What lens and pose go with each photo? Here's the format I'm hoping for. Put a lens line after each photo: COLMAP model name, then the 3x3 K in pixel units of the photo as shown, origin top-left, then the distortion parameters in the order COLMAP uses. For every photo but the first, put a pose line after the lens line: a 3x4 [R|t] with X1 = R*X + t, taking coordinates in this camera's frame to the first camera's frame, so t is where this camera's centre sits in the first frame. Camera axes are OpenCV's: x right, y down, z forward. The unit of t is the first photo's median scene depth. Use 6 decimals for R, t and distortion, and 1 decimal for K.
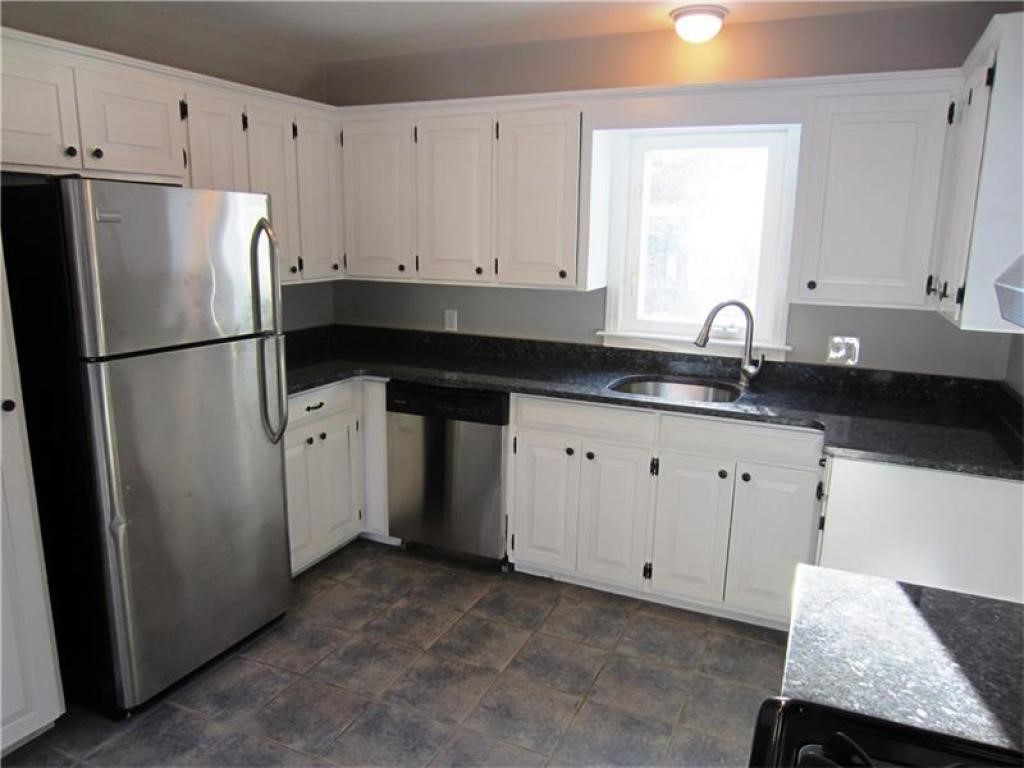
lens RADIAL K [[723.2, 0, 513.2], [0, 723.2, 387.1], [0, 0, 1]] dist [-0.035601, 0.008798]
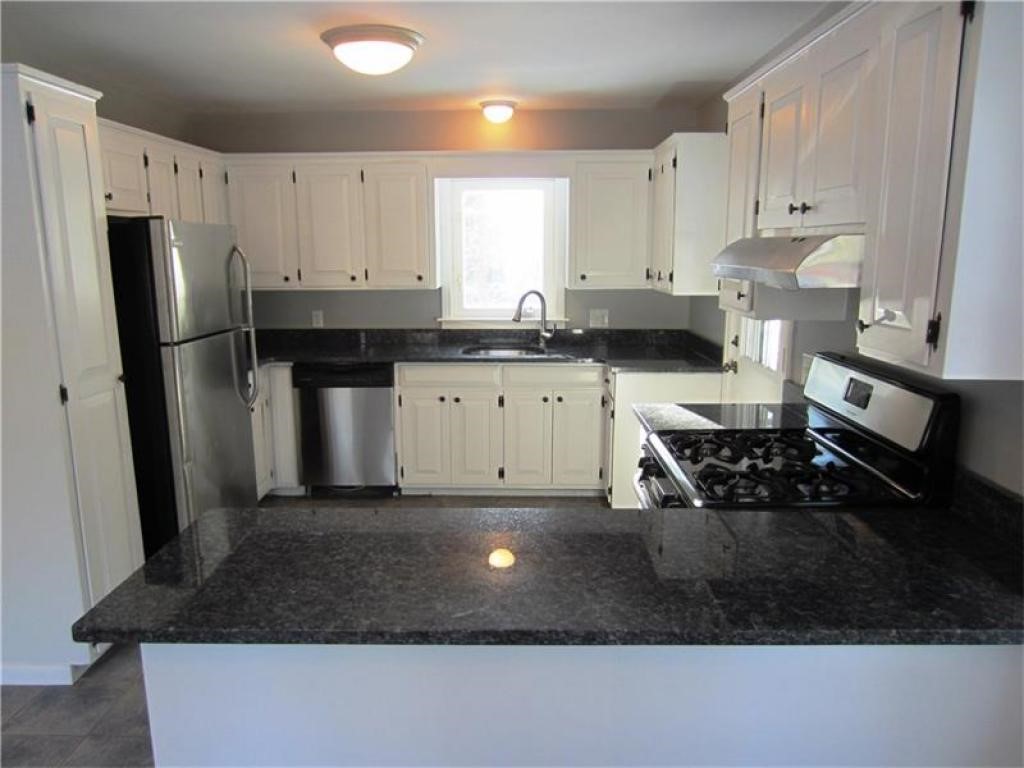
lens RADIAL K [[723.2, 0, 511.6], [0, 723.2, 384.4], [0, 0, 1]] dist [-0.035601, 0.008798]
pose [[0.917780, -0.092846, 0.386083, -0.336483], [0.101080, 0.994878, -0.001032, 0.072525], [-0.384009, 0.039973, 0.922464, -0.375893]]
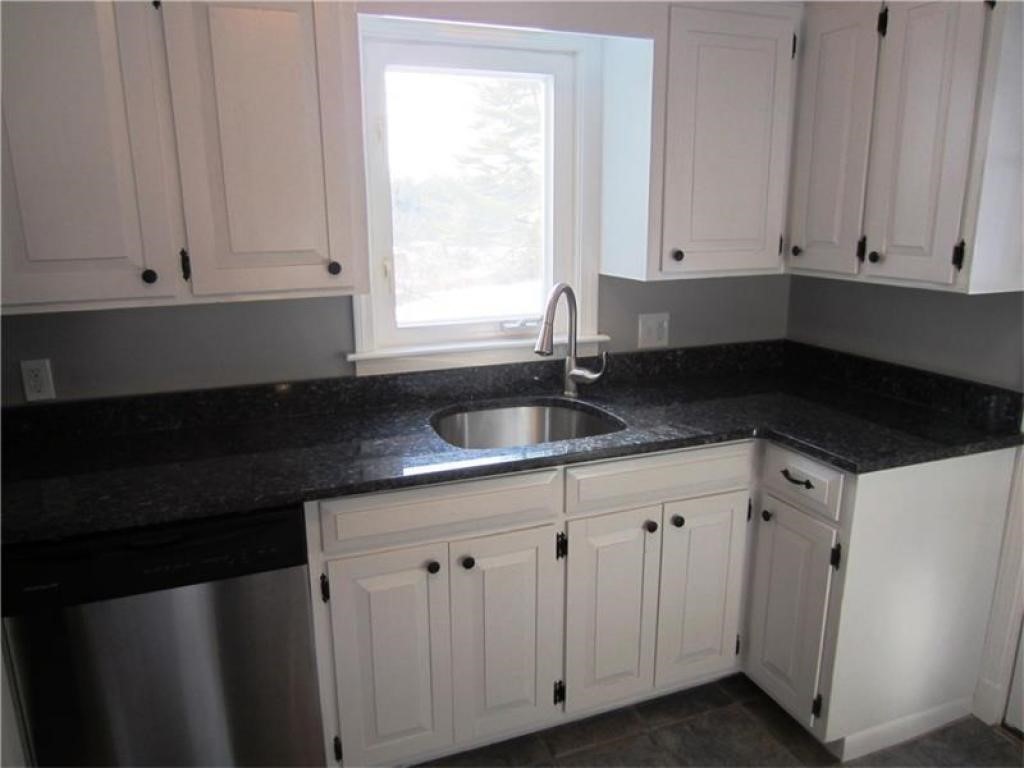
lens RADIAL K [[723.2, 0, 510.6], [0, 723.2, 388.5], [0, 0, 1]] dist [-0.035601, 0.008798]
pose [[0.698125, -0.195329, 0.688817, -0.244466], [0.169778, 0.979790, 0.105768, -0.101066], [-0.695555, 0.043107, 0.717178, 0.506061]]
